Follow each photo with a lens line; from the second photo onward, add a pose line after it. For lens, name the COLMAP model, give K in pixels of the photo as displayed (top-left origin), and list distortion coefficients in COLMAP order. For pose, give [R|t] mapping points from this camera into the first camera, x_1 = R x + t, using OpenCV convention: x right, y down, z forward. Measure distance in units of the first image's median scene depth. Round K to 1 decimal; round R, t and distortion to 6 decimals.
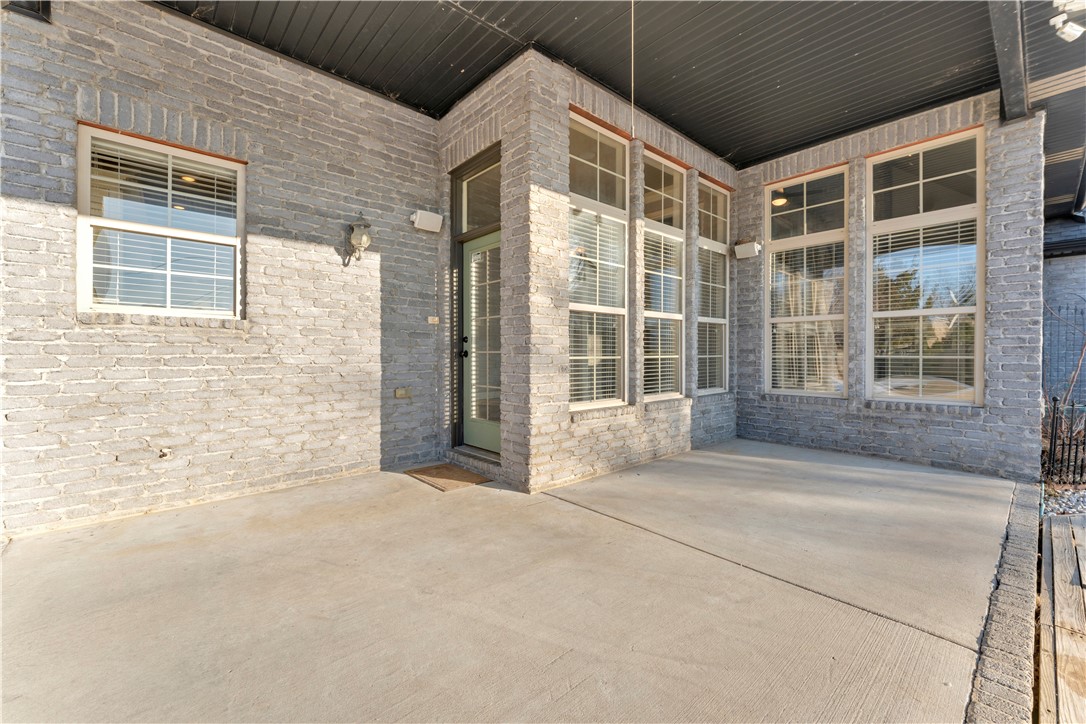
lens RADIAL K [[443.9, 0, 540.8], [0, 443.9, 355.8], [0, 0, 1]] dist [0.001986, 0.000117]
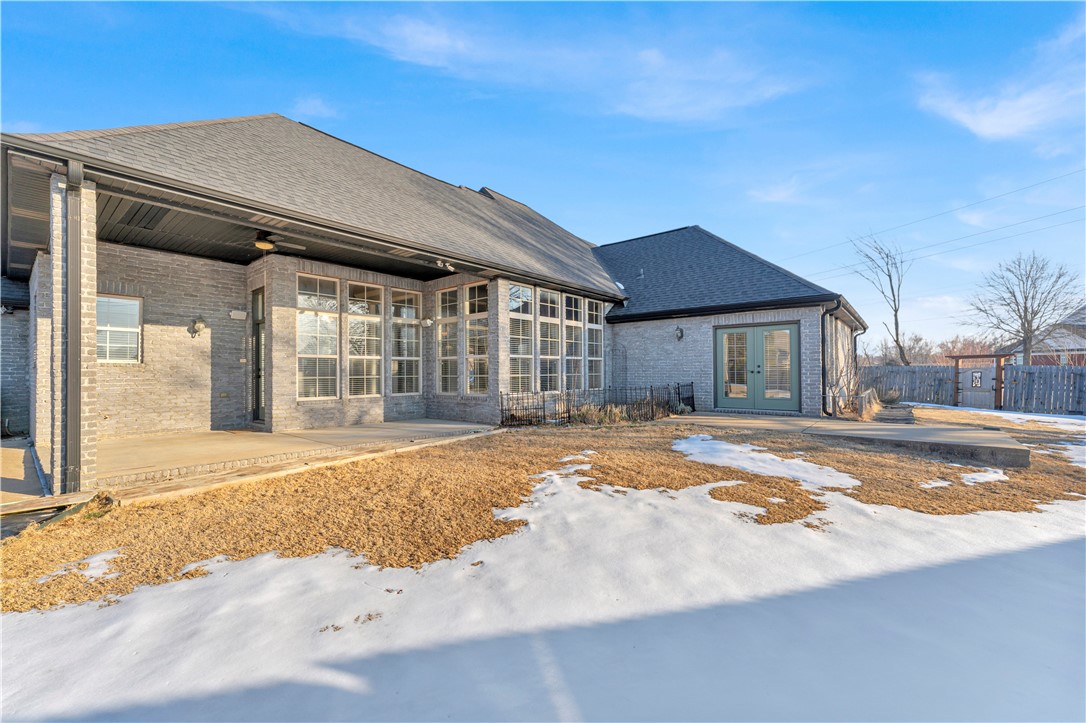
lens RADIAL K [[436.5, 0, 544.9], [0, 436.5, 369.9], [0, 0, 1]] dist [-0.003717, -0.000414]
pose [[0.988472, -0.005075, 0.151318, 0.978898], [0.006732, 0.999923, -0.010439, -0.005767], [-0.151253, 0.011338, 0.988430, -1.433916]]
